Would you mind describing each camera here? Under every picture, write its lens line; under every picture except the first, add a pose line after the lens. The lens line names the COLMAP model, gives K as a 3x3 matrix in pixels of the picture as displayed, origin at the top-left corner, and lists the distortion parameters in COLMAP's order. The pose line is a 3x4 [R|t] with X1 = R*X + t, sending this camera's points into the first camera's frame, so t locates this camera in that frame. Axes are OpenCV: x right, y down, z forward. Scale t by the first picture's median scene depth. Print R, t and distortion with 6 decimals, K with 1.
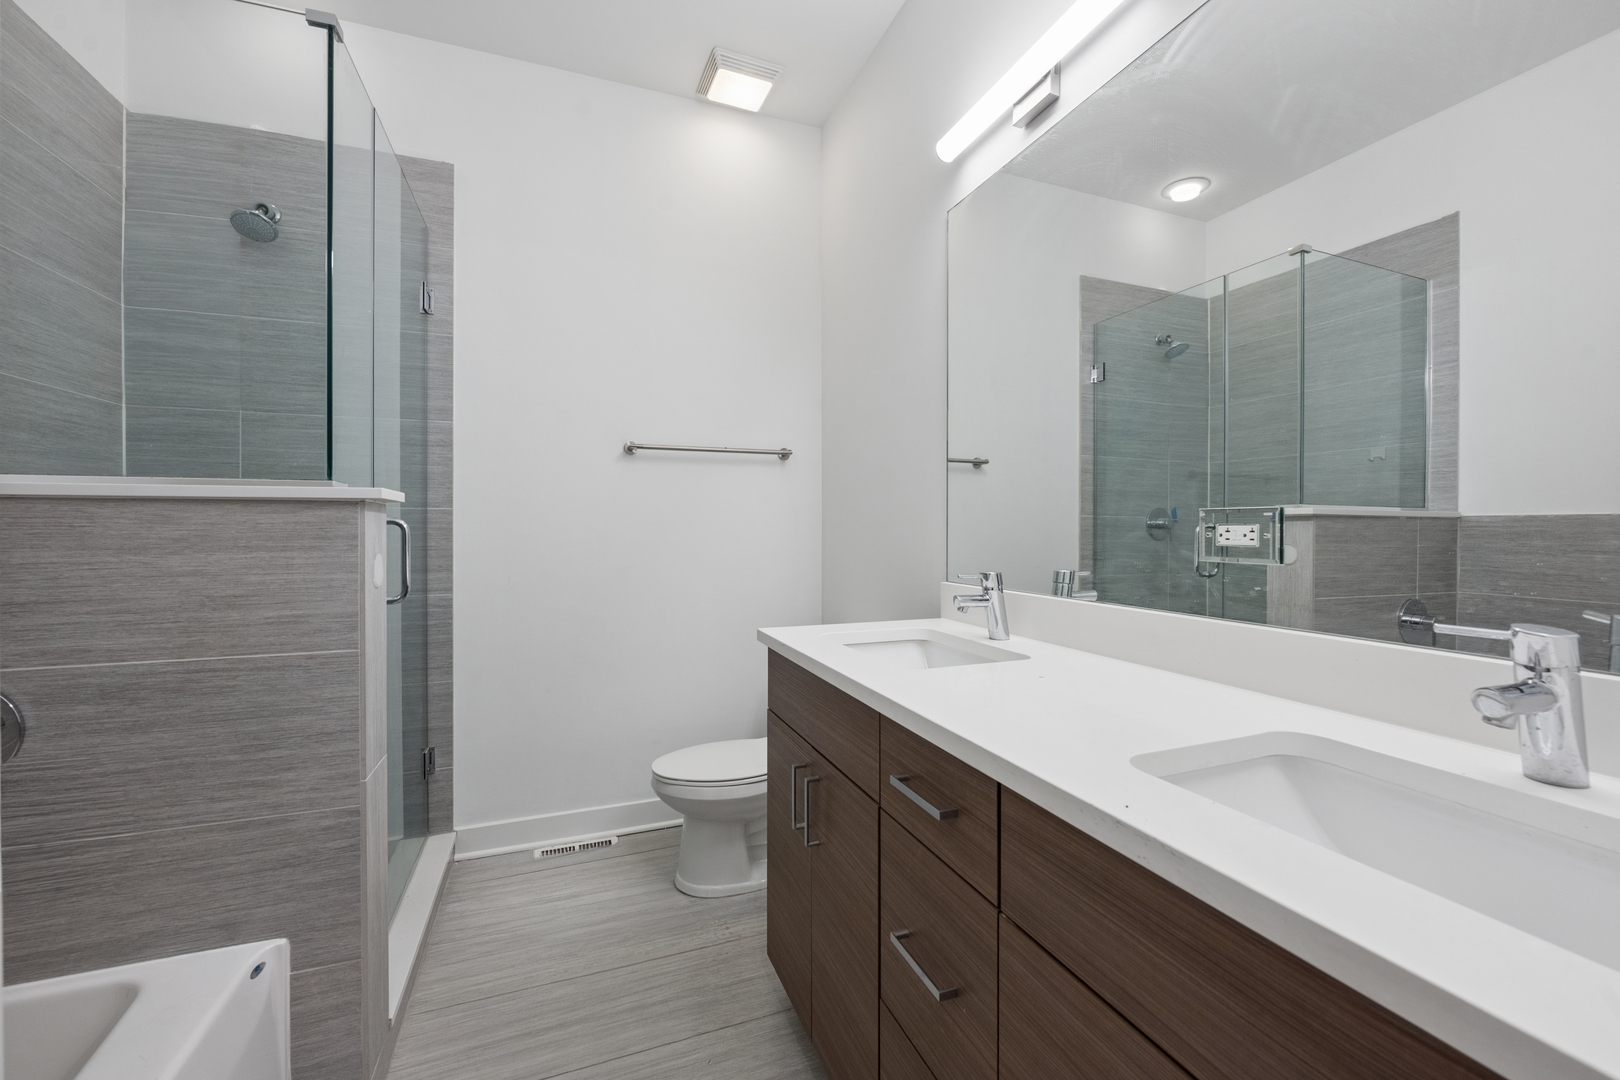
lens RADIAL K [[651.2, 0, 811.6], [0, 651.2, 522.4], [0, 0, 1]] dist [-0.006793, -0.000182]
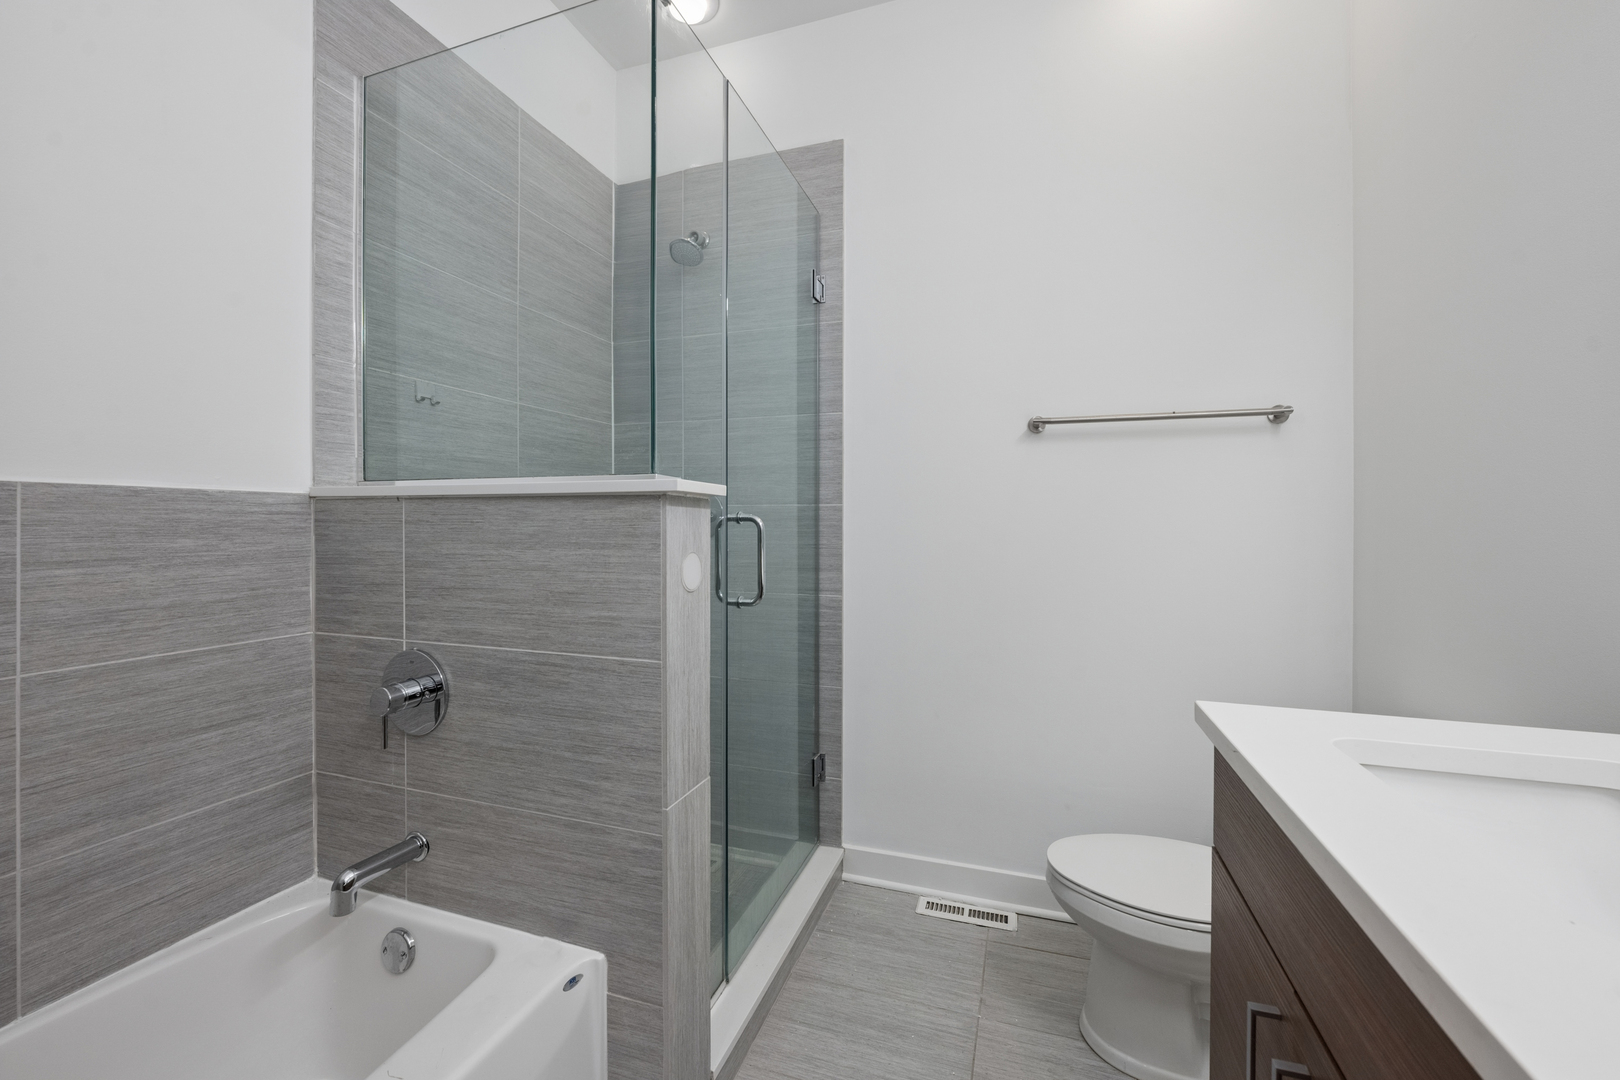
lens RADIAL K [[651.2, 0, 811.6], [0, 651.2, 522.4], [0, 0, 1]] dist [-0.006793, -0.000182]
pose [[0.767594, 0.001841, -0.640934, 0.022749], [-0.000090, 0.999996, 0.002764, 0.001955], [0.640937, -0.002064, 0.767591, 0.304474]]
